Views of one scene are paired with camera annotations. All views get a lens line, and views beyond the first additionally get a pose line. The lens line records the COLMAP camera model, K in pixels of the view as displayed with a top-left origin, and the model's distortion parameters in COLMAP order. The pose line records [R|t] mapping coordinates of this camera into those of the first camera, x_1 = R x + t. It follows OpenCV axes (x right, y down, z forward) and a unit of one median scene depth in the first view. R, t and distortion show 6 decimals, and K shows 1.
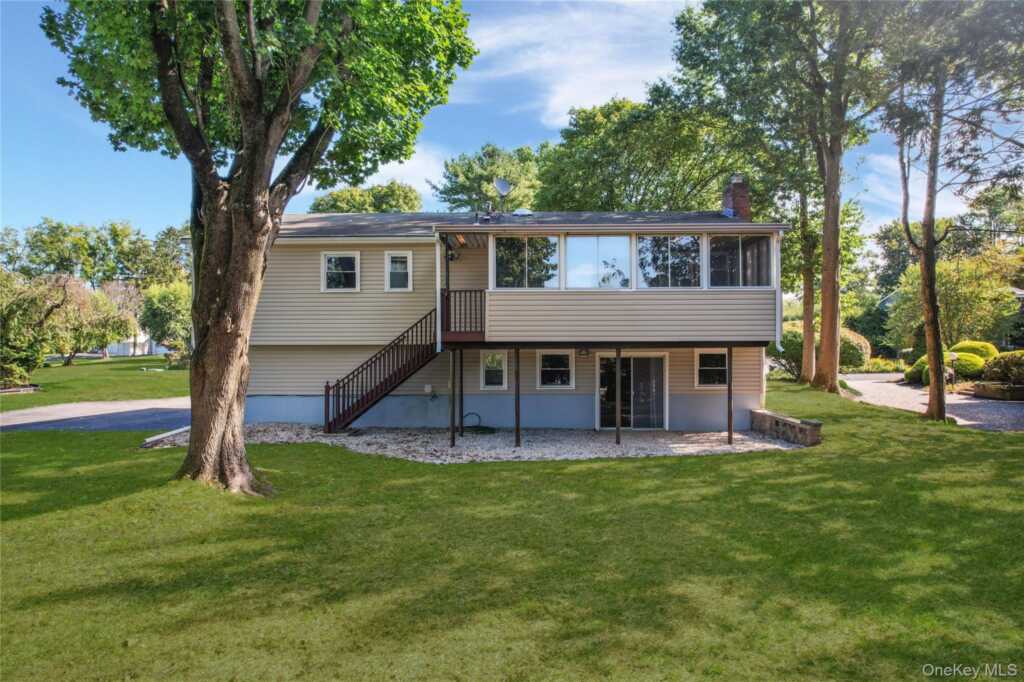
lens RADIAL K [[651.0, 0, 517.0], [0, 651.0, 345.5], [0, 0, 1]] dist [-0.049543, 0.020417]
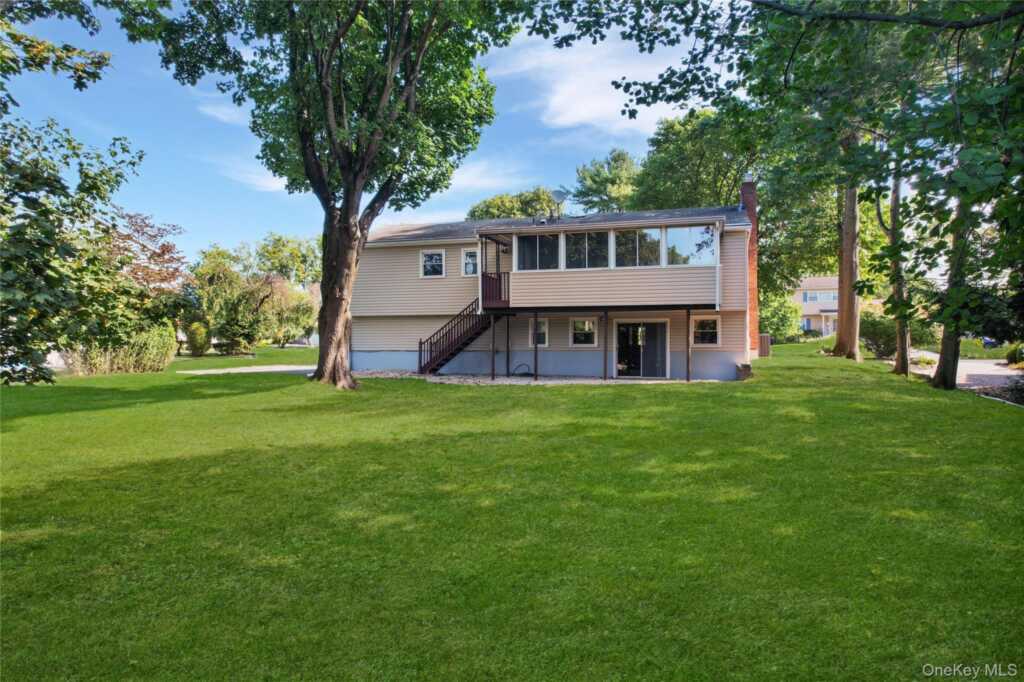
lens RADIAL K [[651.0, 0, 510.4], [0, 651.0, 340.9], [0, 0, 1]] dist [-0.049543, 0.020417]
pose [[0.959731, 0.001781, -0.280914, 0.191262], [-0.003022, 0.999988, -0.003983, 0.039713], [0.280904, 0.004671, 0.959725, -0.213546]]
